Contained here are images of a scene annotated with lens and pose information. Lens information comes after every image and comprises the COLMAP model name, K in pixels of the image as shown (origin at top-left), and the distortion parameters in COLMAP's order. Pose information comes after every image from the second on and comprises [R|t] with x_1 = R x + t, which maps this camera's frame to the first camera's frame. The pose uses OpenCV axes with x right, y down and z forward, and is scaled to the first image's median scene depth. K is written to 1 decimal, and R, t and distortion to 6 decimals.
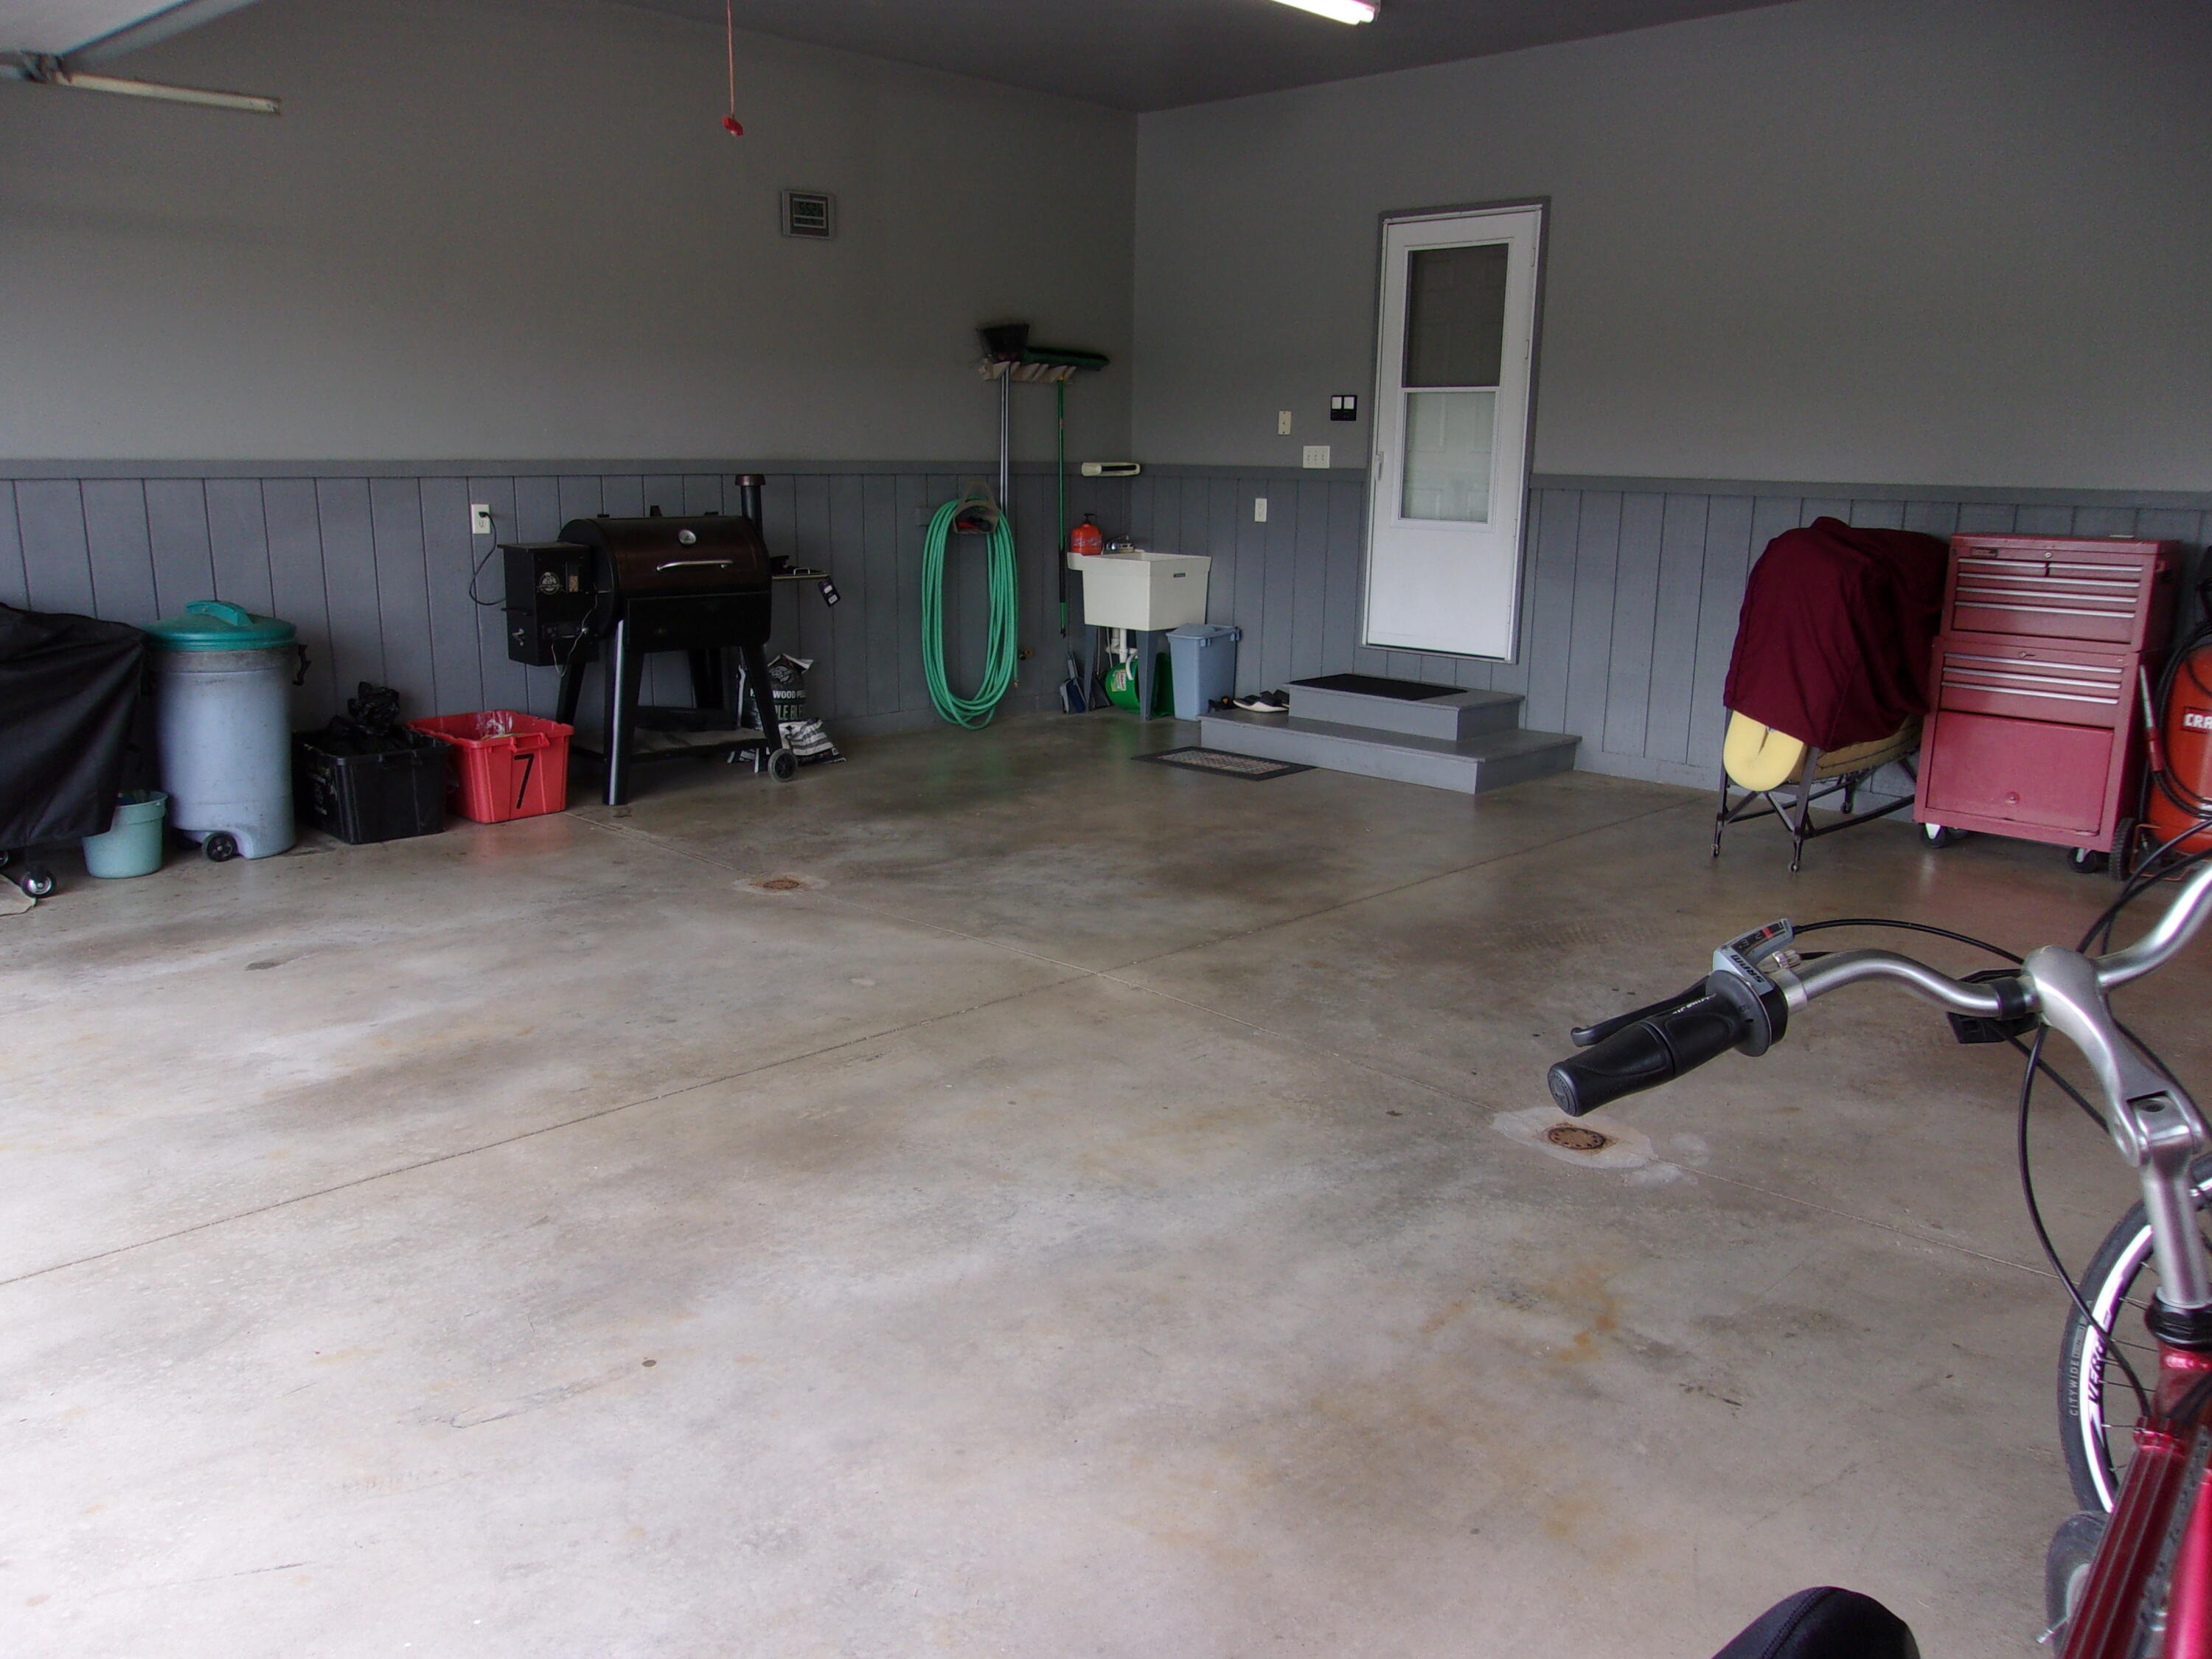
lens RADIAL K [[1741.4, 0, 1118.8], [0, 1741.4, 833.2], [0, 0, 1]] dist [-0.018455, 0.036958]
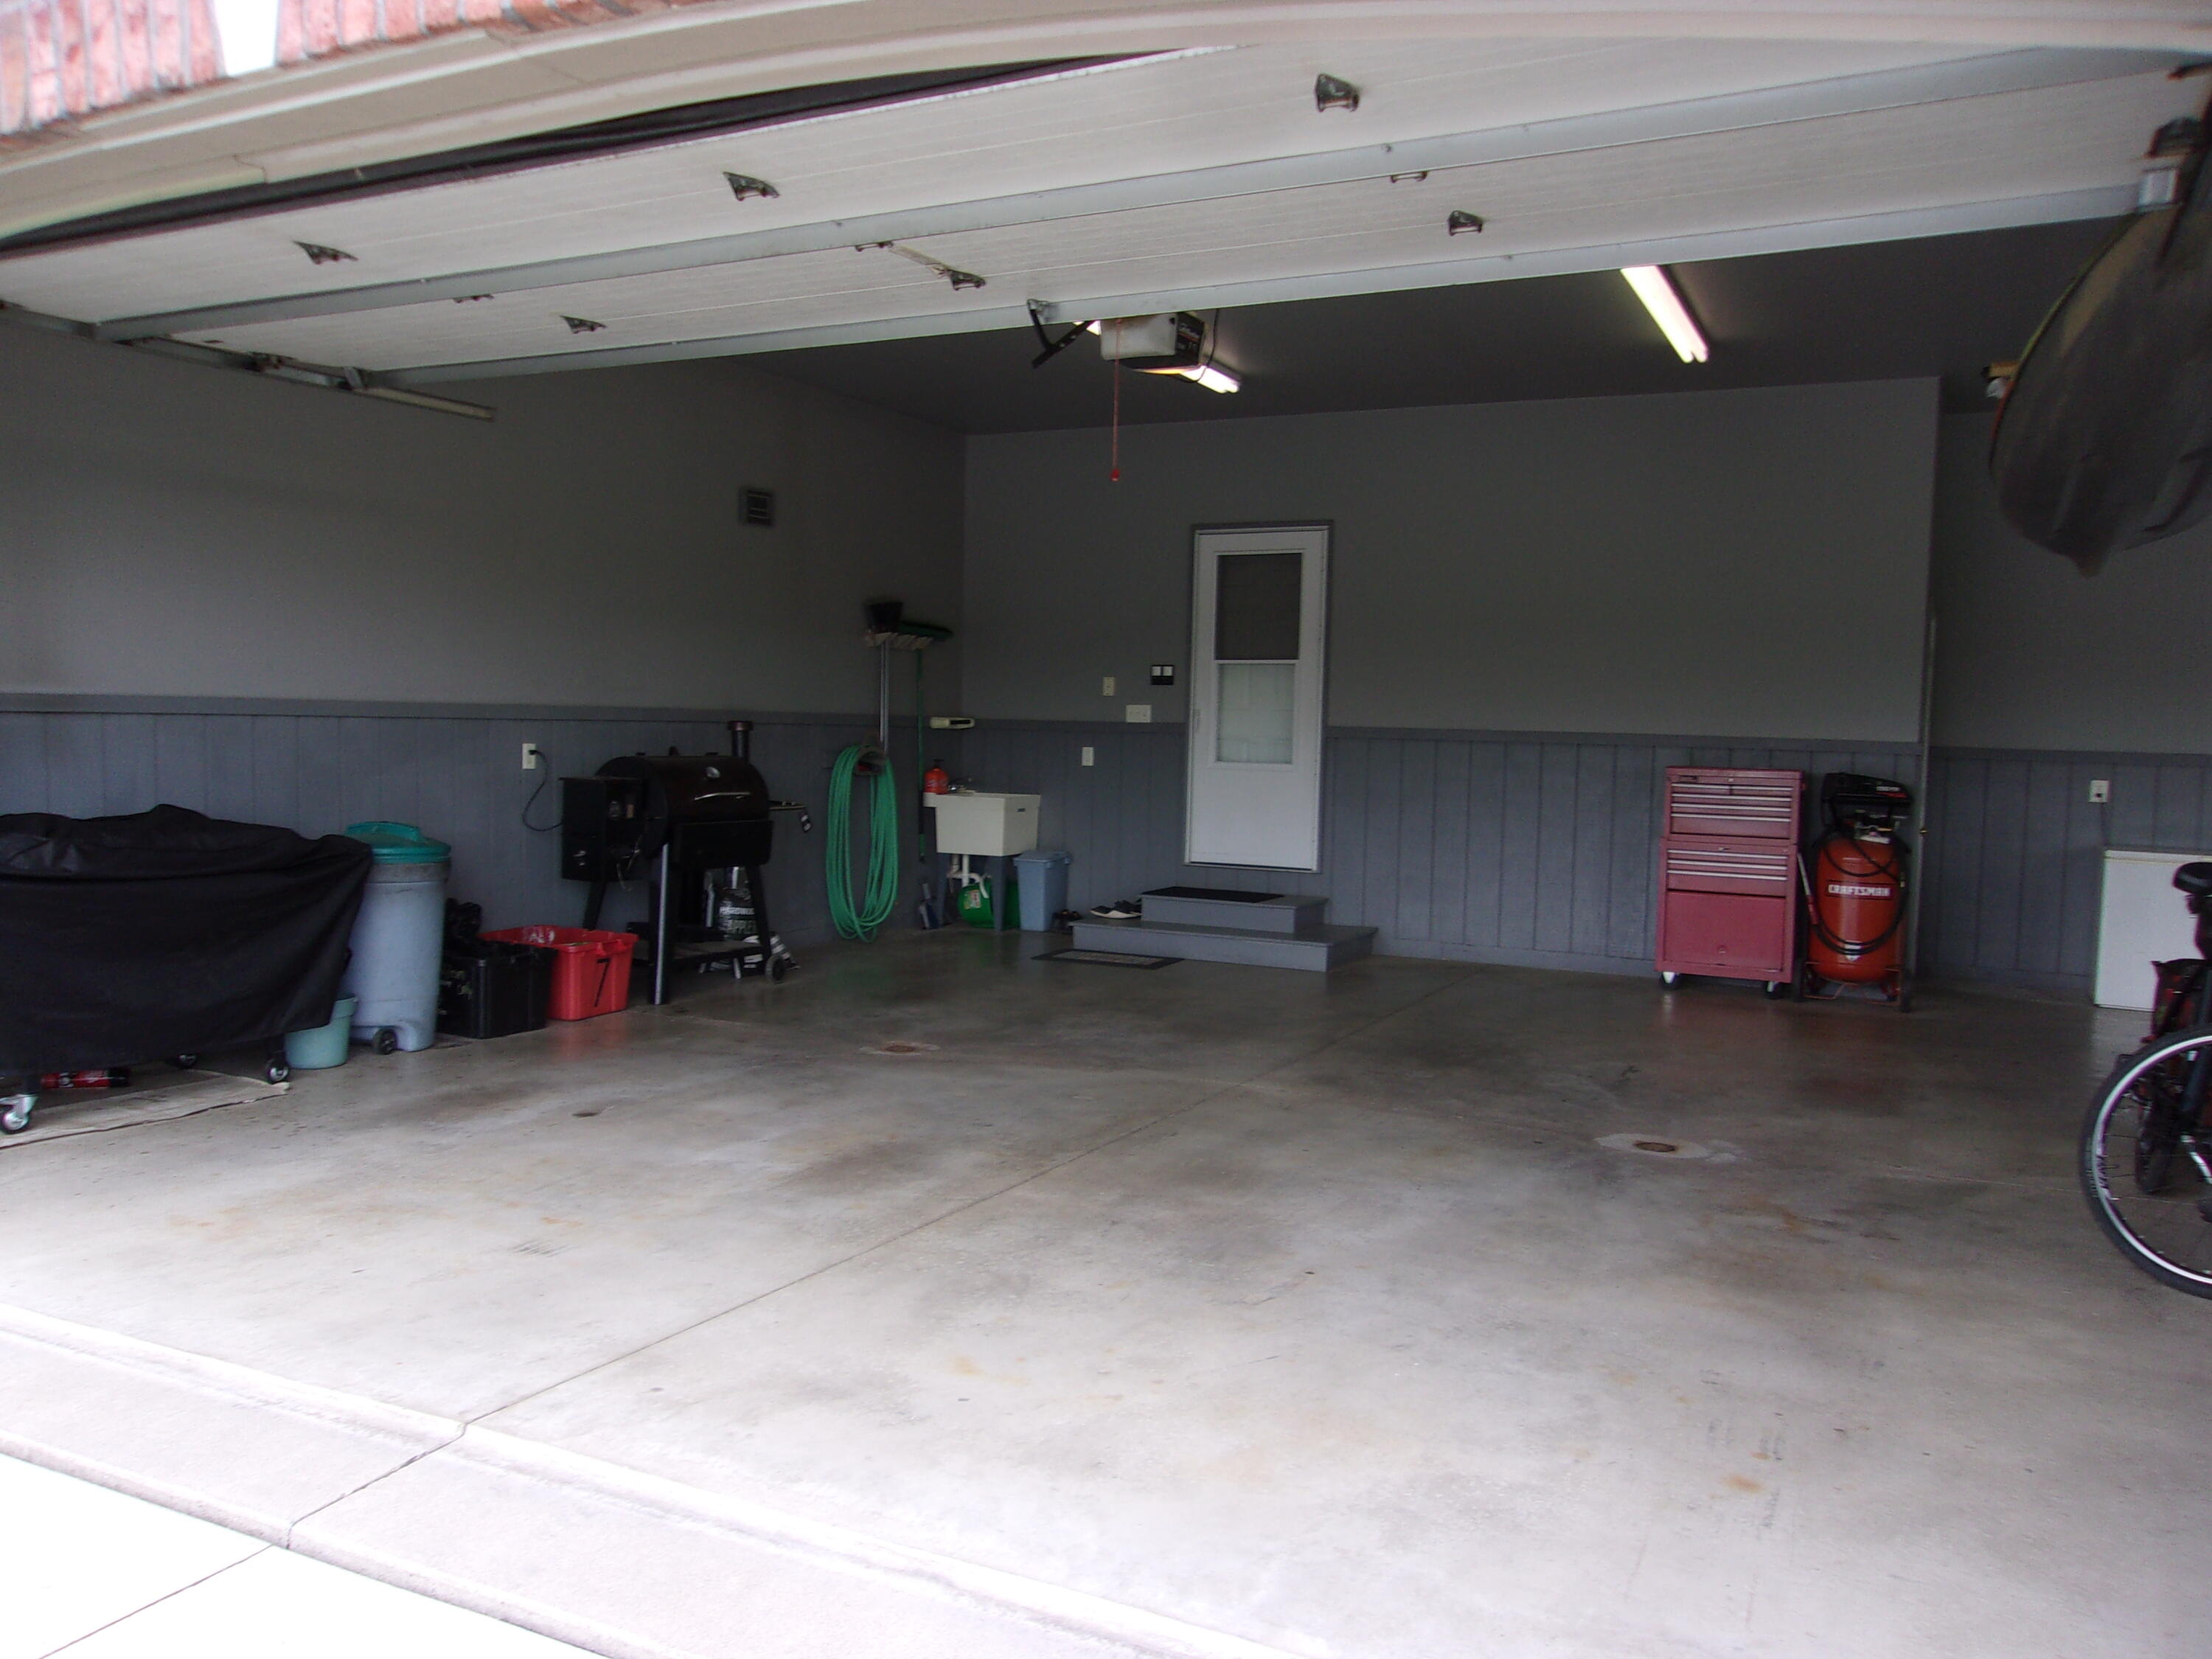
lens RADIAL K [[1741.4, 0, 1095.9], [0, 1741.4, 834.1], [0, 0, 1]] dist [-0.018455, 0.036958]
pose [[0.951788, -0.011836, 0.306528, -0.411010], [0.058460, 0.987941, -0.143372, 0.060659], [-0.301134, 0.154380, 0.941002, -0.193509]]
